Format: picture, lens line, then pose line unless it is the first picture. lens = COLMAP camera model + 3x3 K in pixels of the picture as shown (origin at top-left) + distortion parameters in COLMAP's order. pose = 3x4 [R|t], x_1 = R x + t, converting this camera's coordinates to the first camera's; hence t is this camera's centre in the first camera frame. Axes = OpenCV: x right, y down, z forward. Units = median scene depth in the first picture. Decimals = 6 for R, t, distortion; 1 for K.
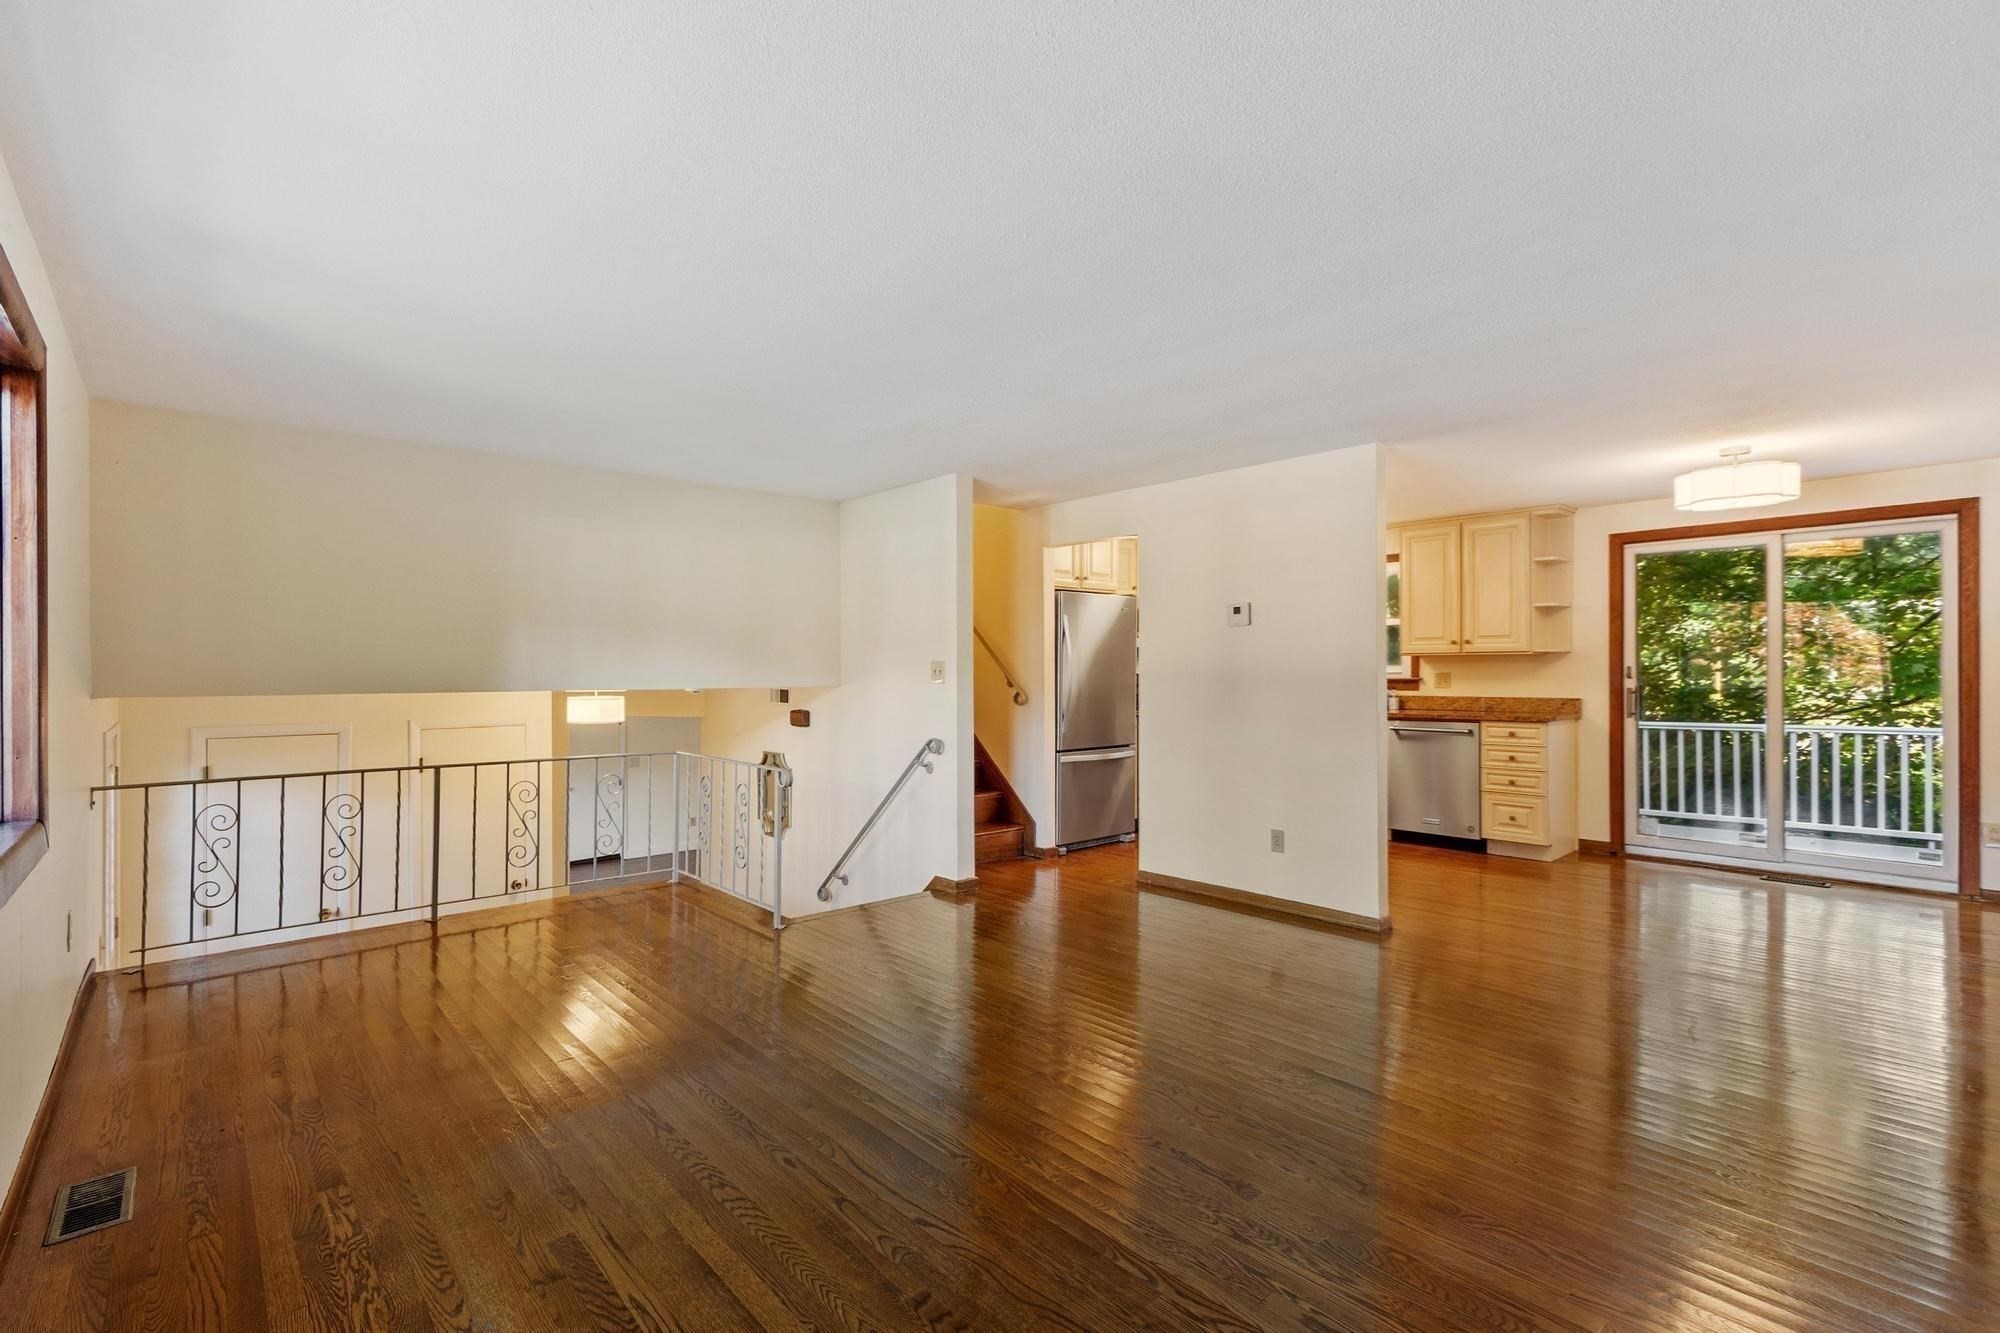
lens RADIAL K [[891.7, 0, 932.8], [0, 891.7, 669.7], [0, 0, 1]] dist [-0.001188, 0.000340]
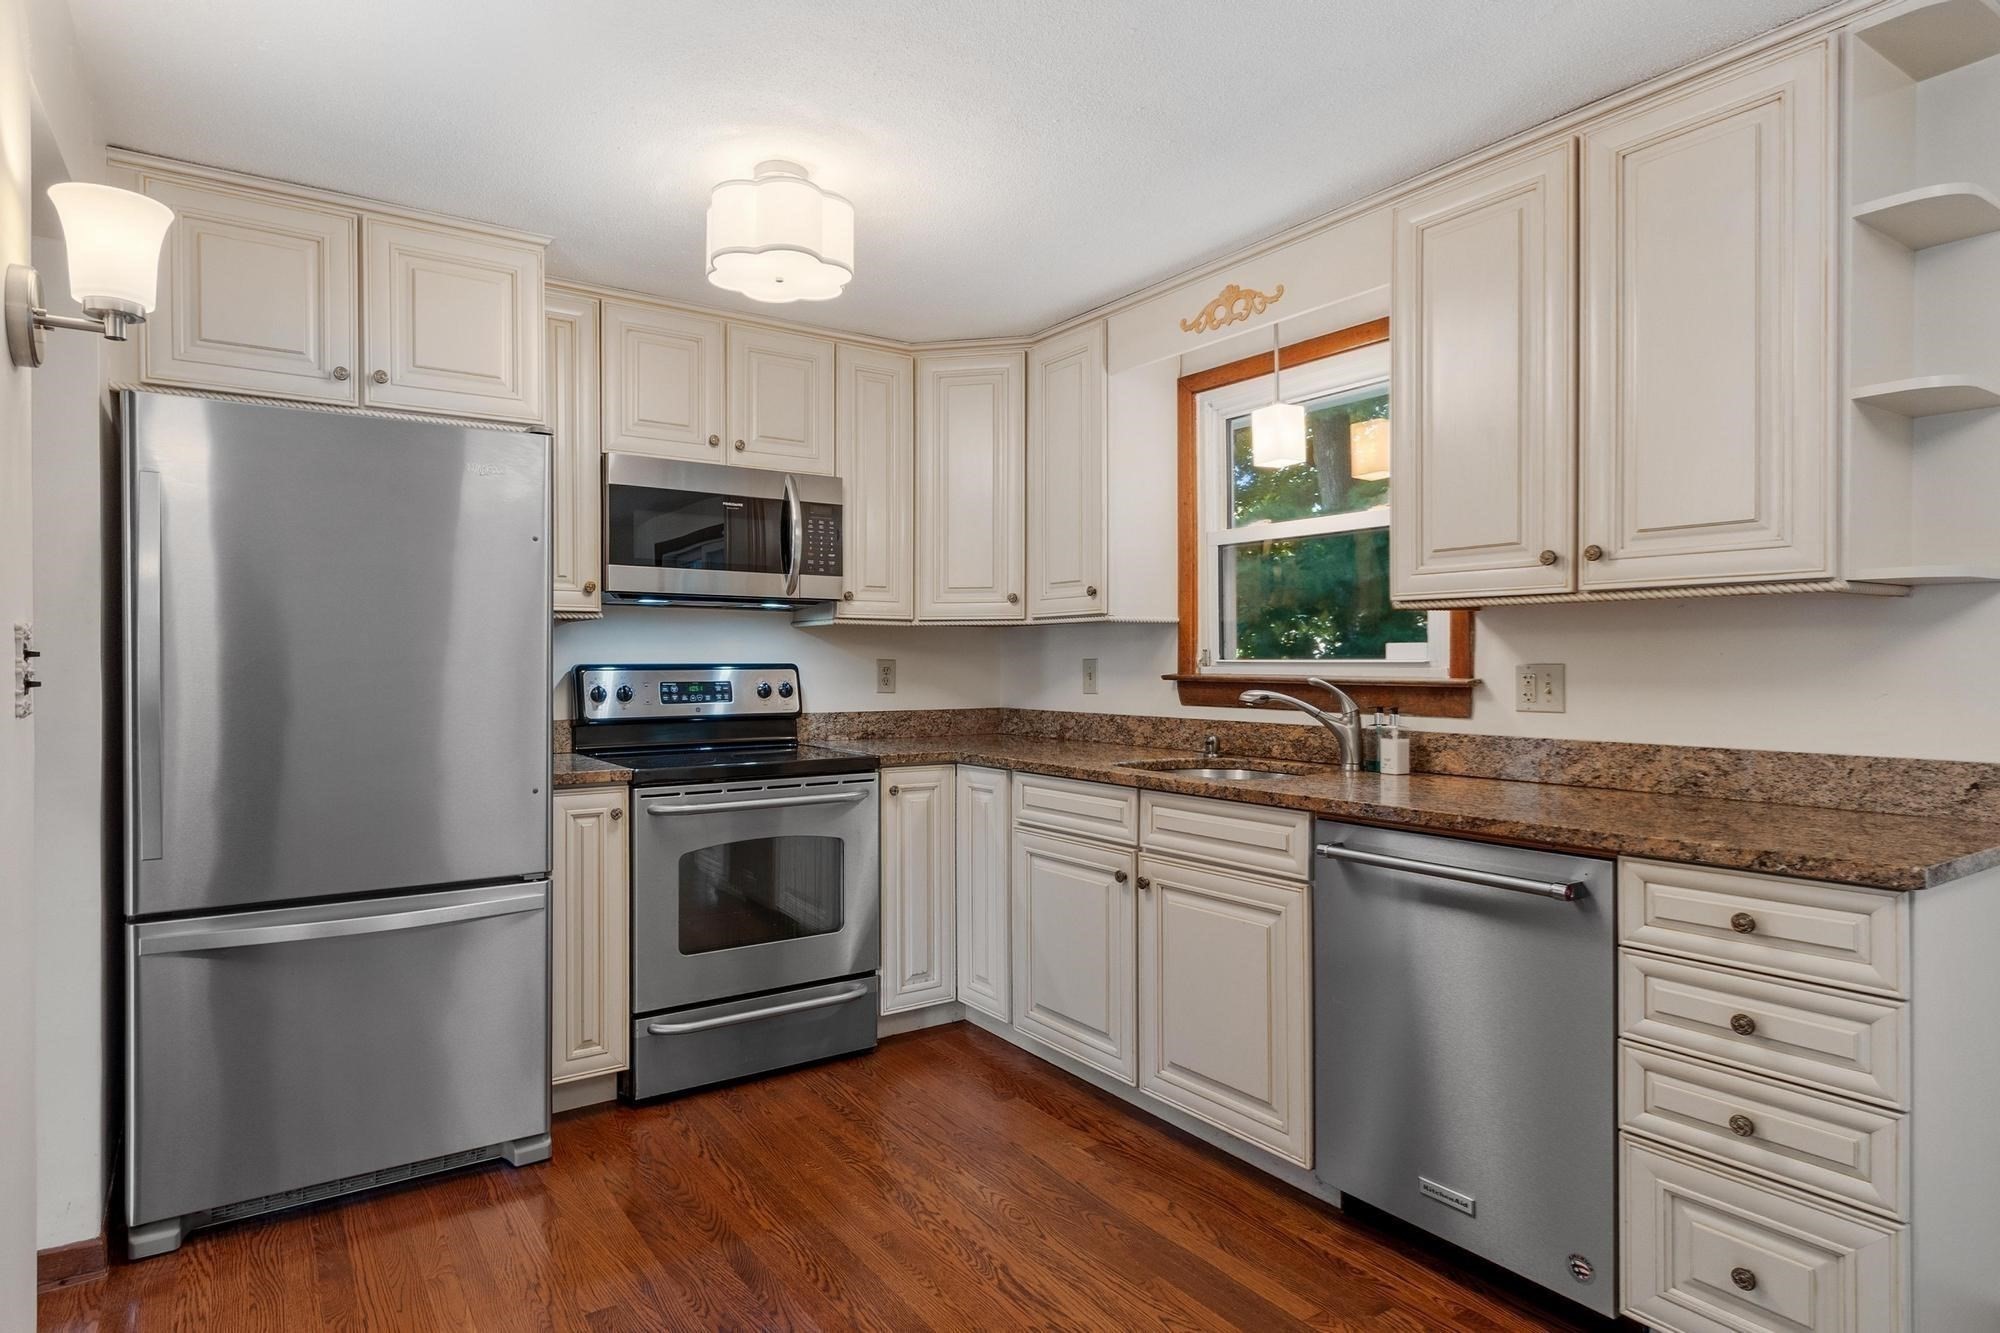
lens RADIAL K [[1081.3, 0, 937.3], [0, 1081.3, 667.9], [0, 0, 1]] dist [0.006687, -0.000708]
pose [[0.992625, 0.001998, -0.121206, 0.463916], [-0.001159, 0.999975, 0.006996, 0.002989], [0.121217, -0.006804, 0.992603, 0.677392]]
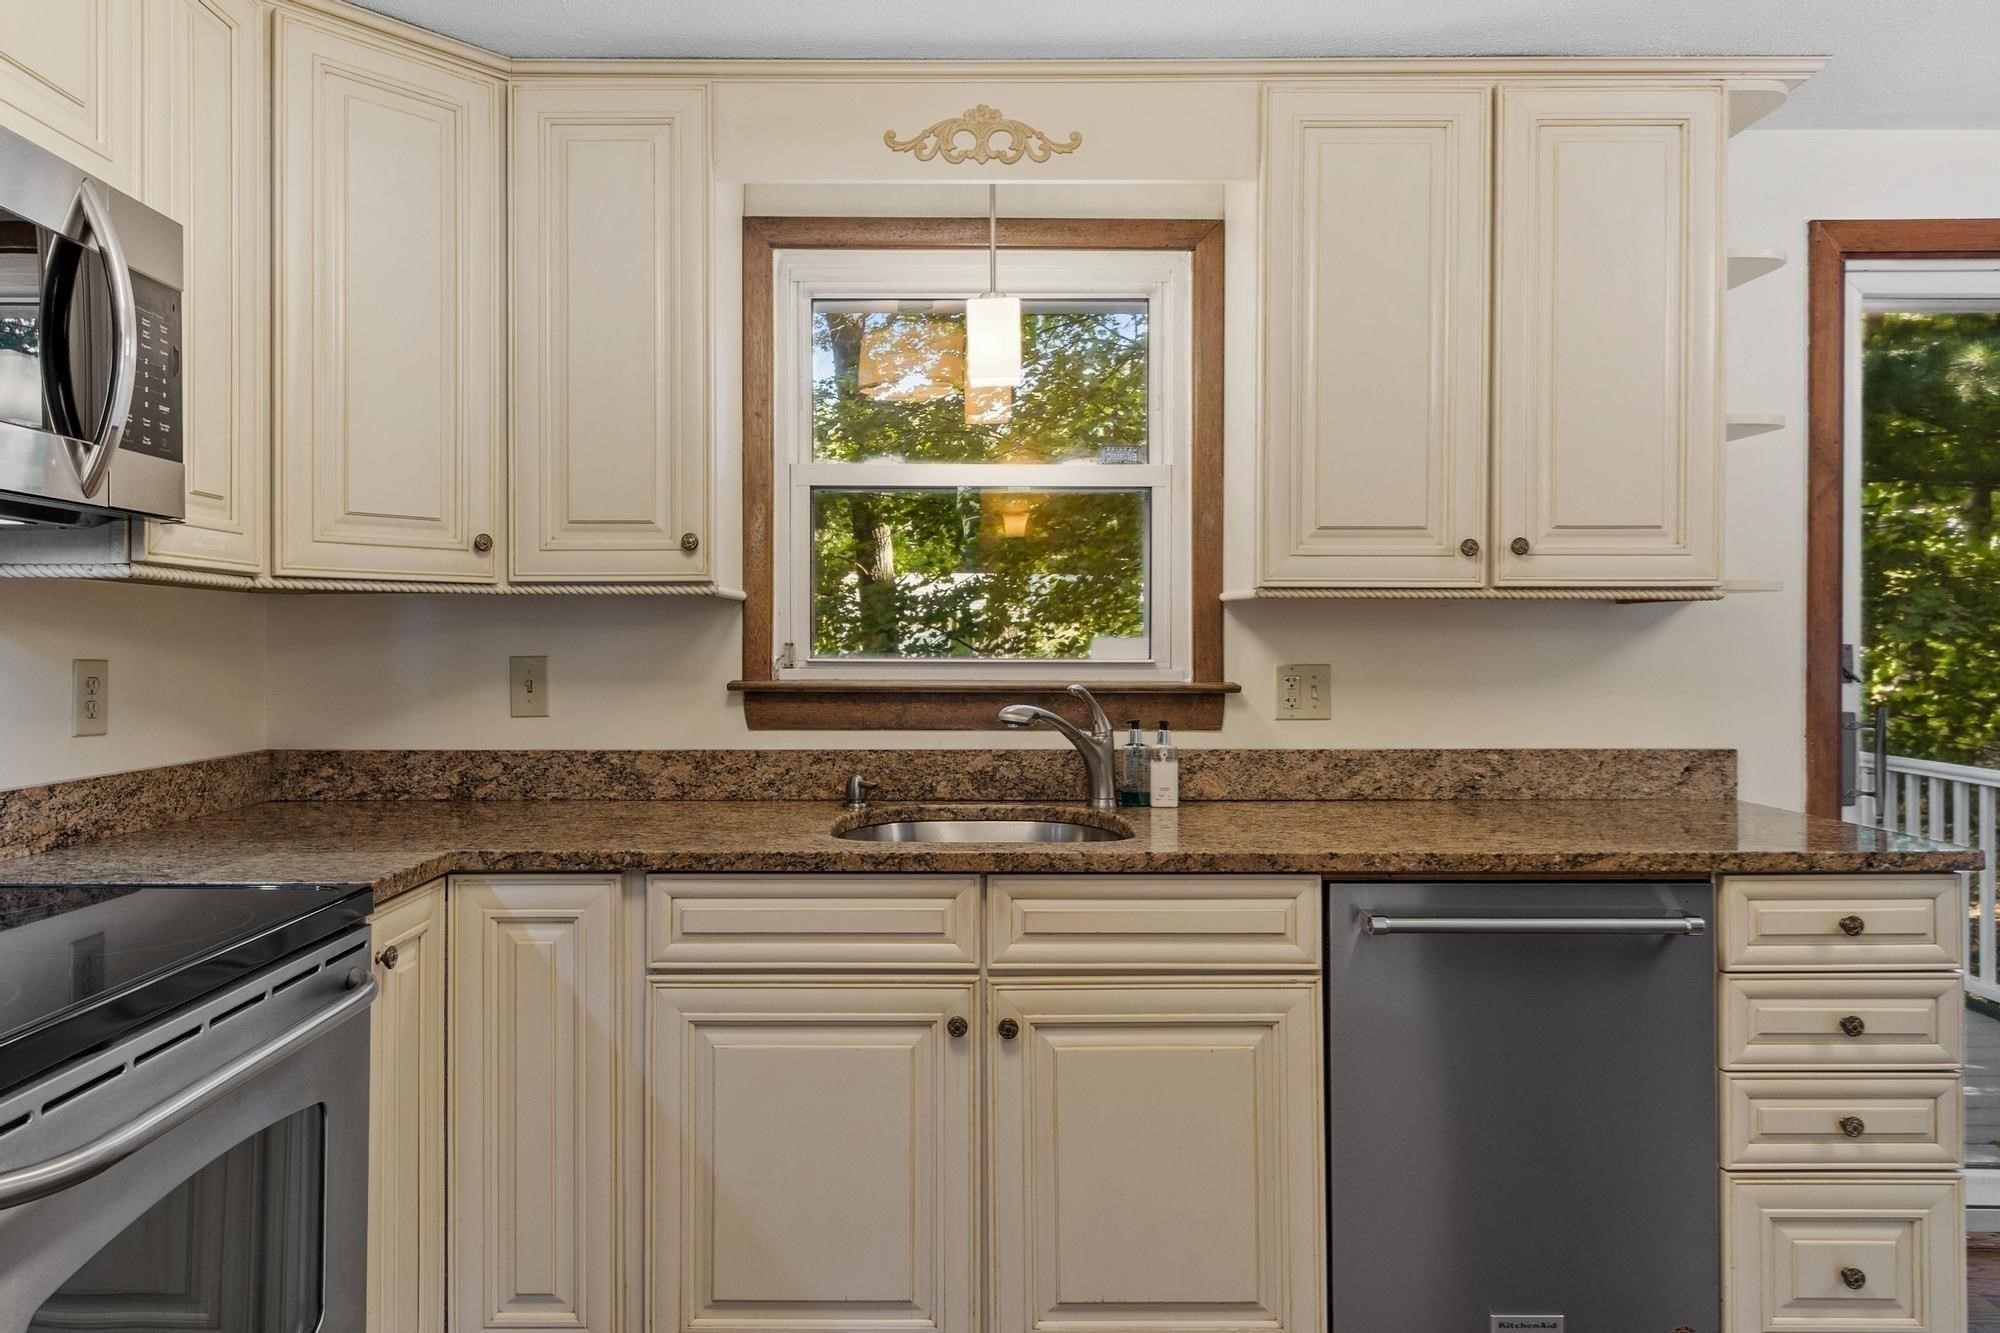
lens RADIAL K [[1267.6, 0, 940.3], [0, 1267.6, 635.1], [0, 0, 1]] dist [0.004928, -0.000612]
pose [[0.645112, 0.007750, 0.764049, 0.225775], [-0.002770, 0.999966, -0.007804, -0.002435], [-0.764083, 0.002918, 0.645111, 0.949454]]
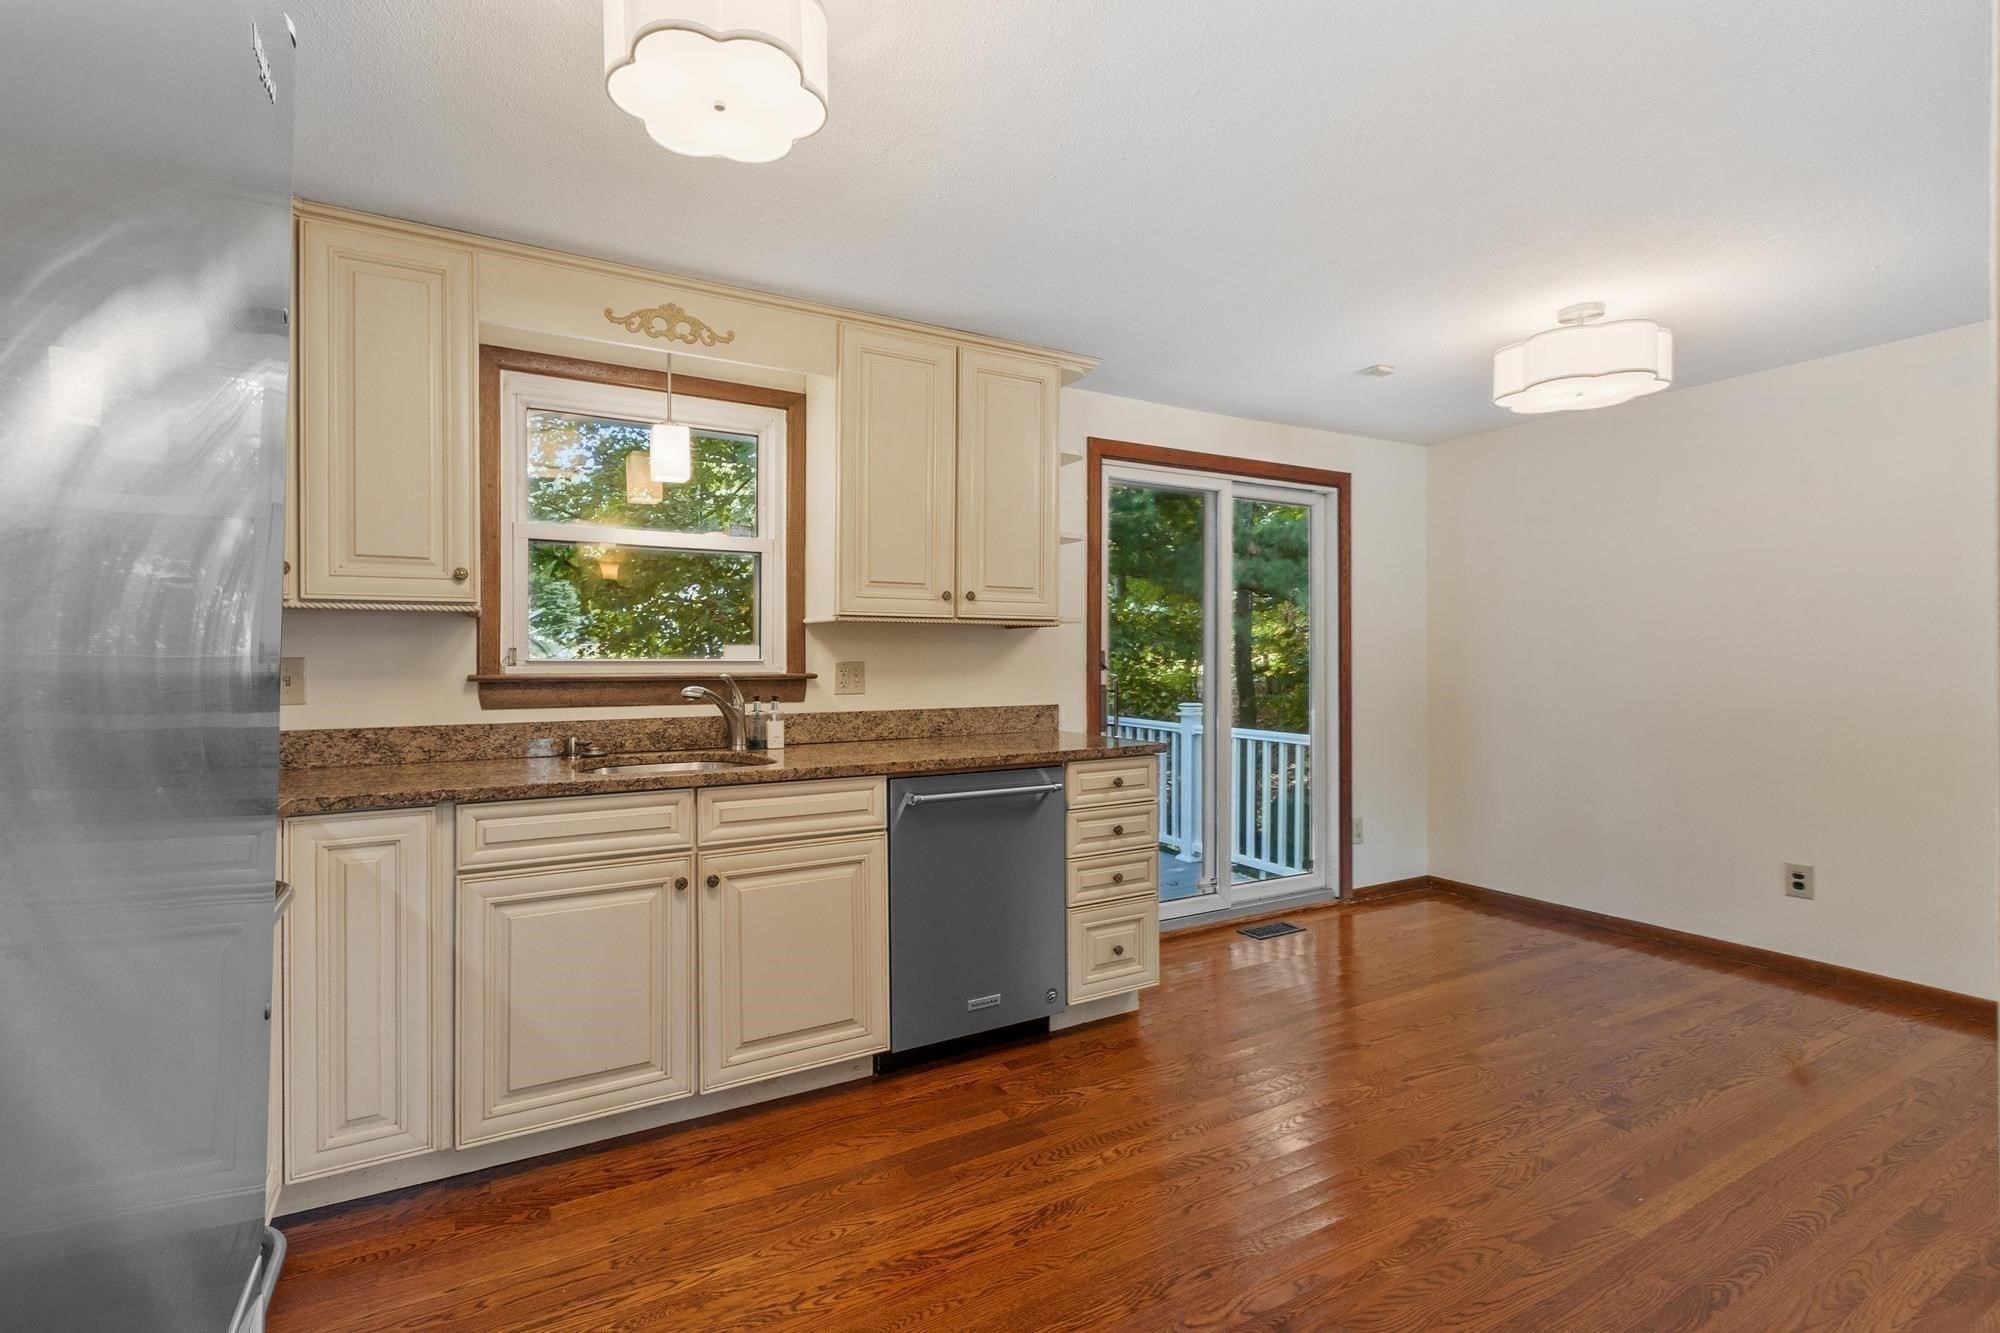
lens RADIAL K [[895.6, 0, 951.7], [0, 895.6, 655.4], [0, 0, 1]] dist [0.001117, 0.000239]
pose [[0.195078, 0.008546, 0.980750, 0.134247], [0.001613, 0.999958, -0.009035, 0.005245], [-0.980786, 0.003345, 0.195056, 0.975626]]
